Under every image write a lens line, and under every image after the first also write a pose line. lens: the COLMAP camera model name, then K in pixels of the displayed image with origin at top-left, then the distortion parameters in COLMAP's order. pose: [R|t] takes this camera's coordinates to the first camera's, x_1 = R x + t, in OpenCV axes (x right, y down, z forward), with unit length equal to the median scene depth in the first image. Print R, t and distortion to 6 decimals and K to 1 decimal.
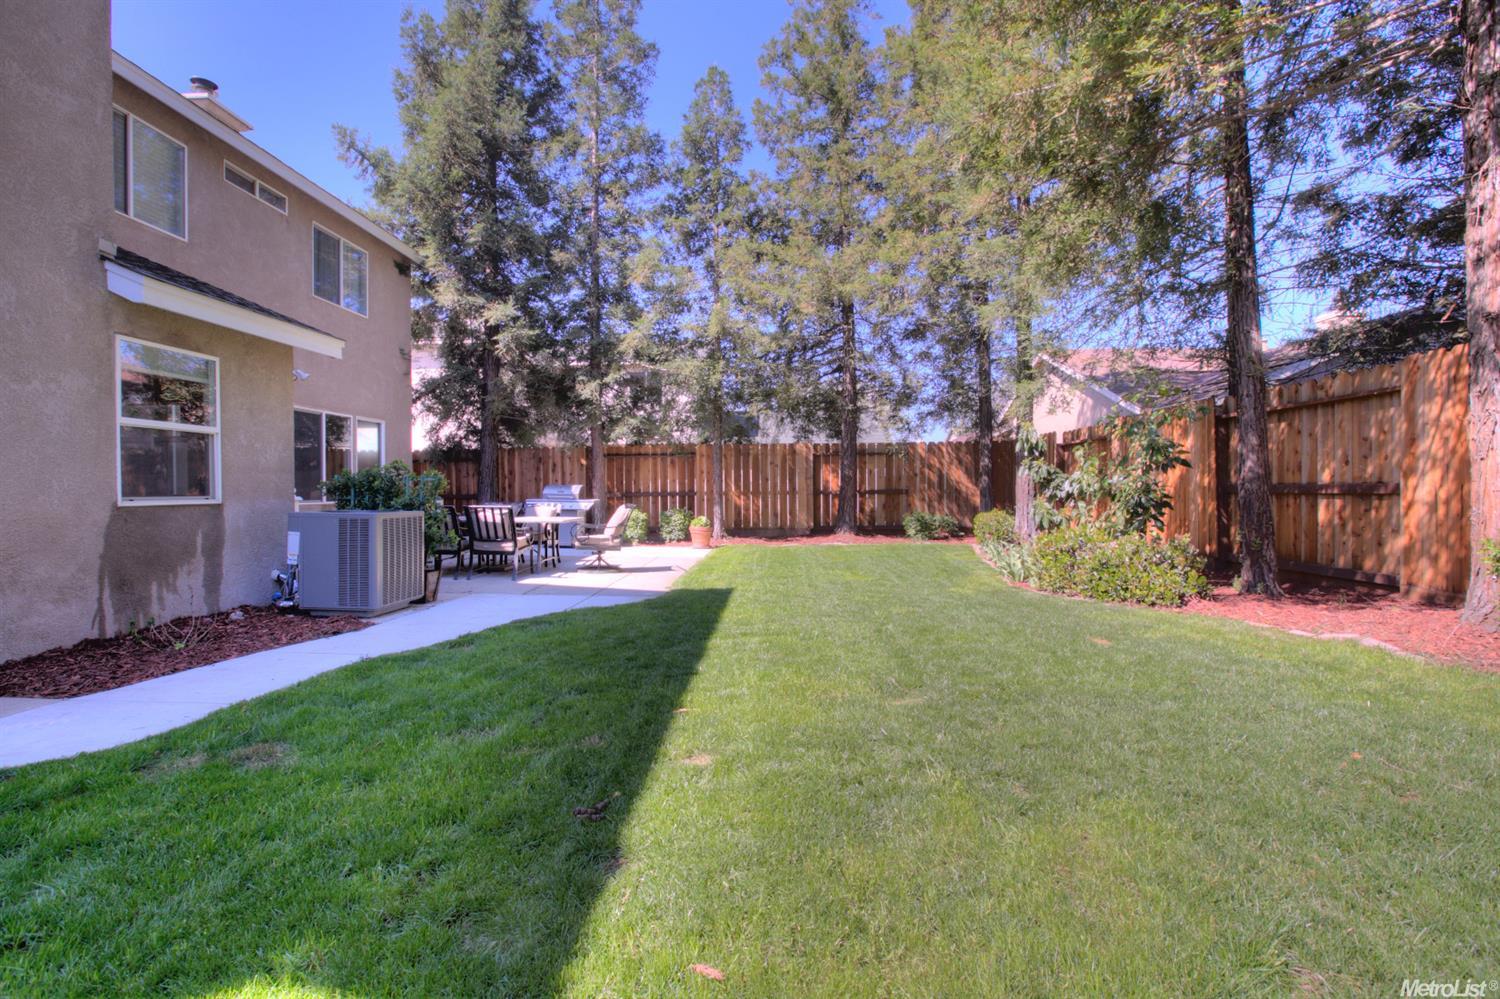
lens RADIAL K [[692.7, 0, 750.0], [0, 692.7, 499.5], [0, 0, 1]] dist [-0.059233, 0.021325]
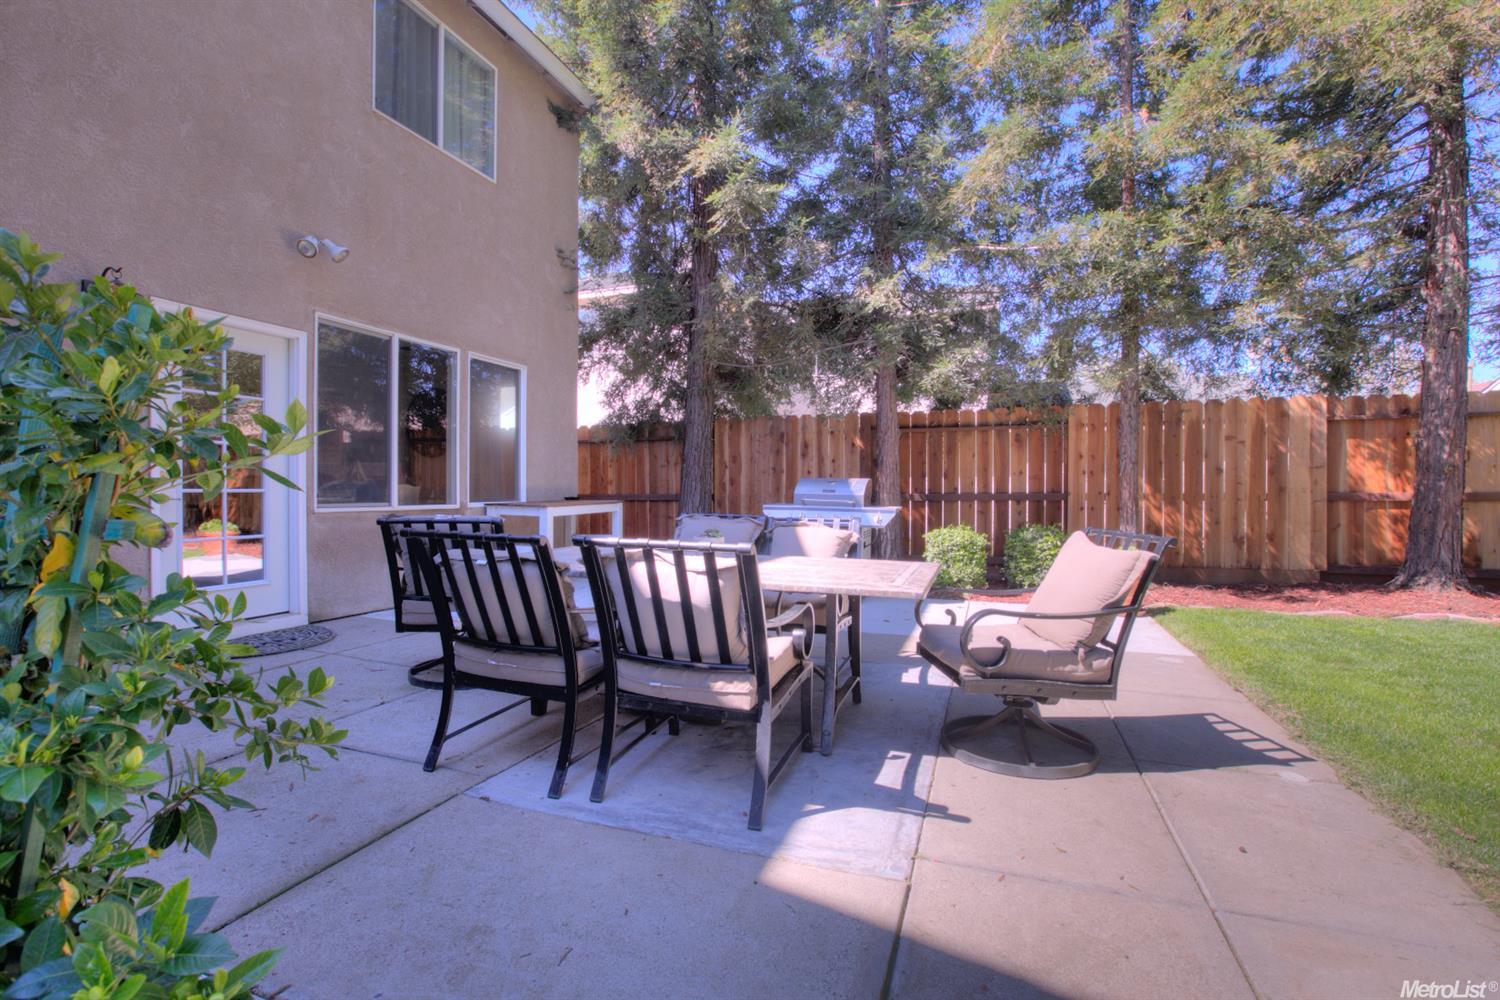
lens RADIAL K [[692.7, 0, 750.0], [0, 692.7, 500.0], [0, 0, 1]] dist [-0.059233, 0.021325]
pose [[0.954188, 0.010416, -0.299025, -0.155274], [-0.011159, 0.999937, -0.000777, -0.003217], [0.298998, 0.004078, 0.954245, 0.433691]]
